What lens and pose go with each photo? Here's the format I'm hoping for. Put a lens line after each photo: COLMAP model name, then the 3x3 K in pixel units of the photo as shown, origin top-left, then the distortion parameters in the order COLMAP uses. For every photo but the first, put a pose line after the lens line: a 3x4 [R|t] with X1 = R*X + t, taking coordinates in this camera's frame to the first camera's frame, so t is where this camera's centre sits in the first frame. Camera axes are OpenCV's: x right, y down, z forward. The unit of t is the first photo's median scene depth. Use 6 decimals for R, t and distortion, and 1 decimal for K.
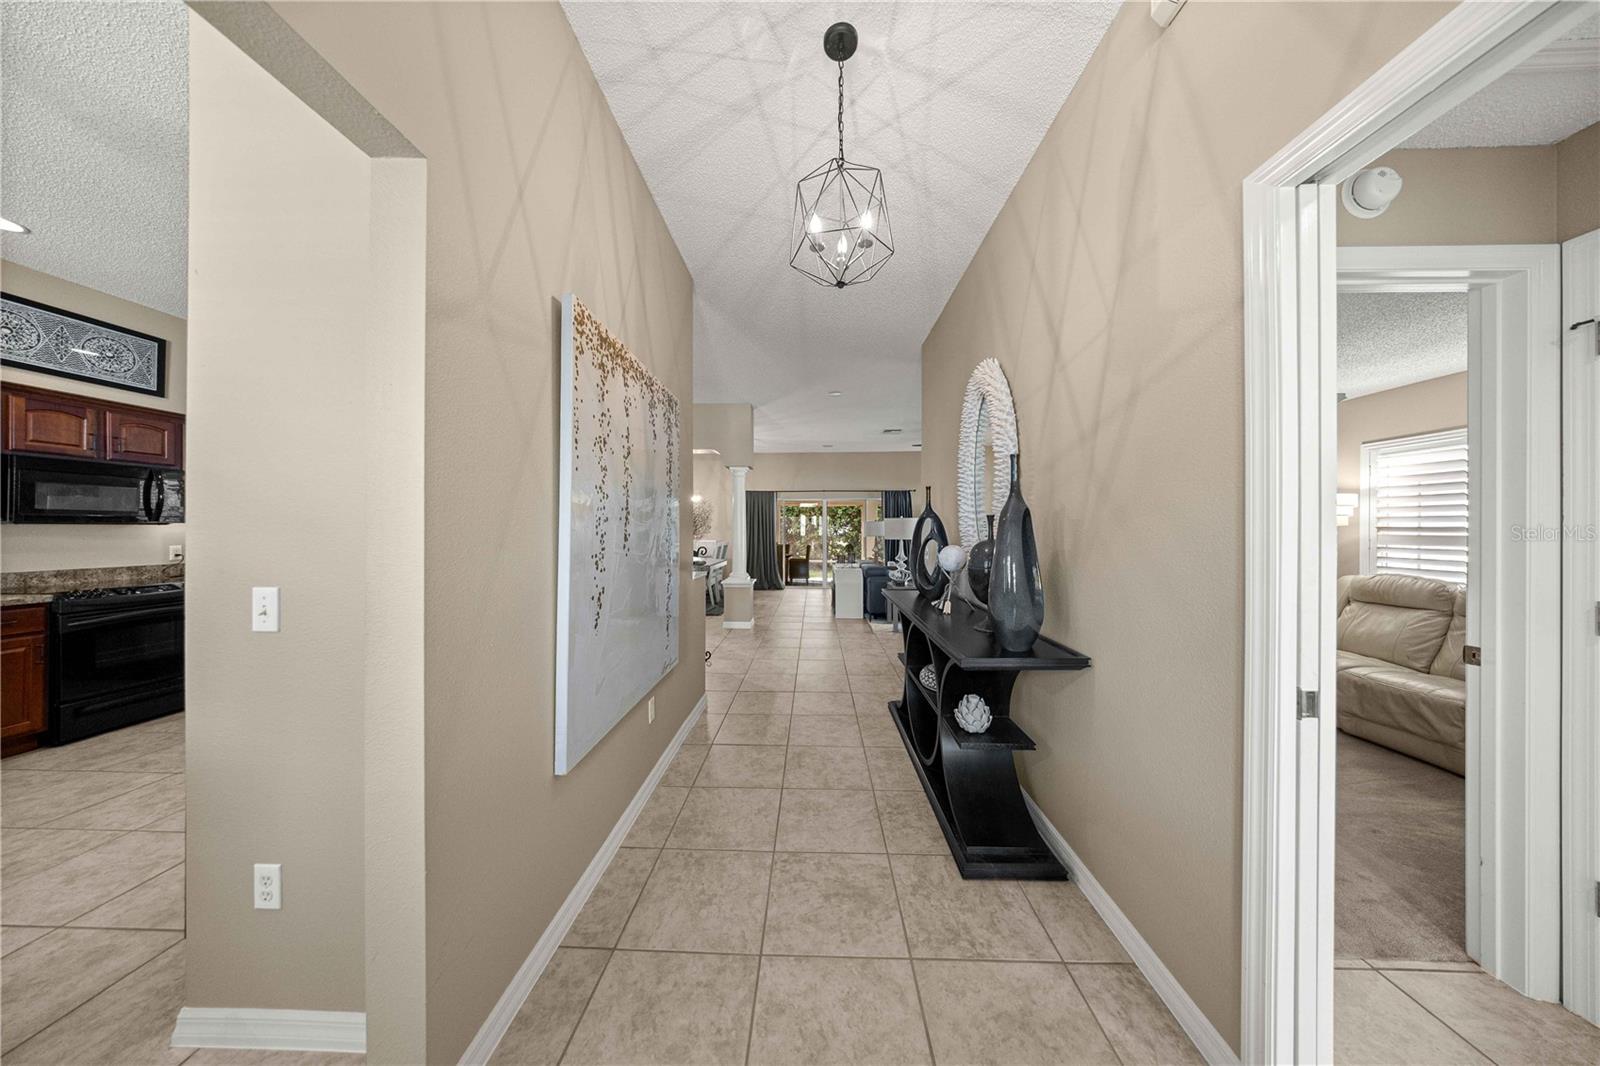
lens RADIAL K [[472.2, 0, 807.9], [0, 472.2, 527.0], [0, 0, 1]] dist [0.009673, 0.000136]
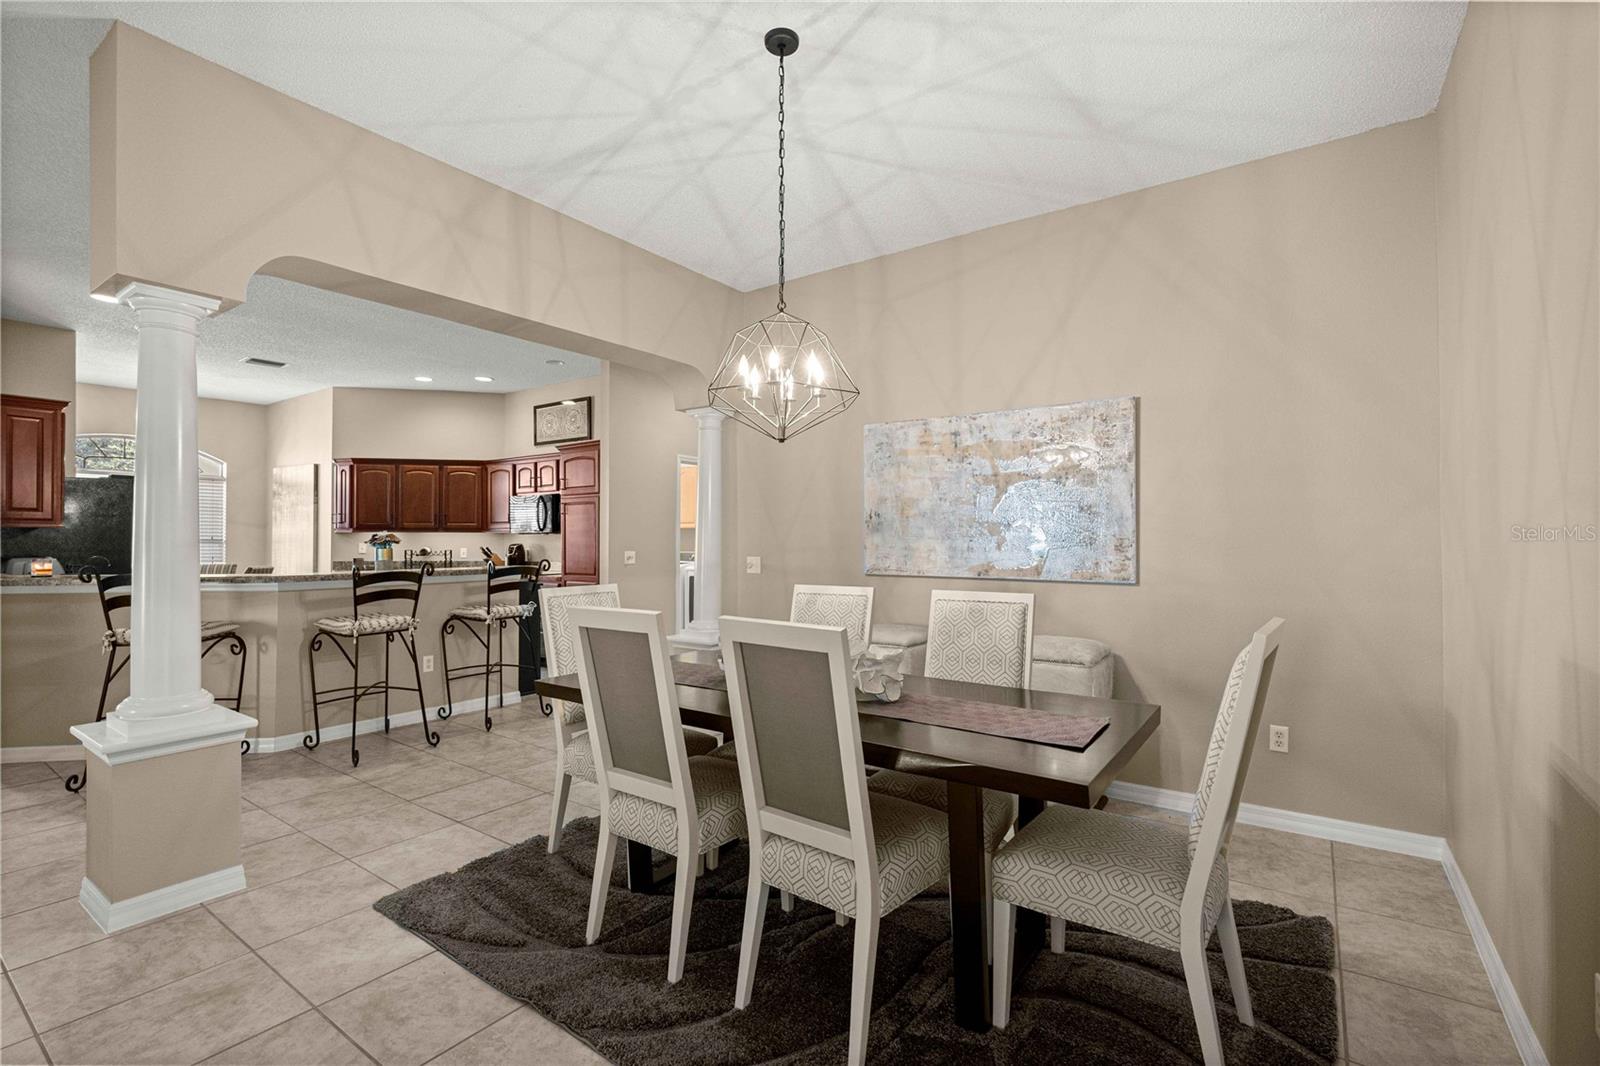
lens RADIAL K [[714.2, 0, 808.3], [0, 714.2, 537.5], [0, 0, 1]] dist [0.000181, 0.000218]
pose [[-0.556252, -0.005896, -0.830993, -0.016558], [0.003296, 0.999951, -0.009301, 0.029399], [0.831007, -0.007913, -0.556205, 2.801630]]
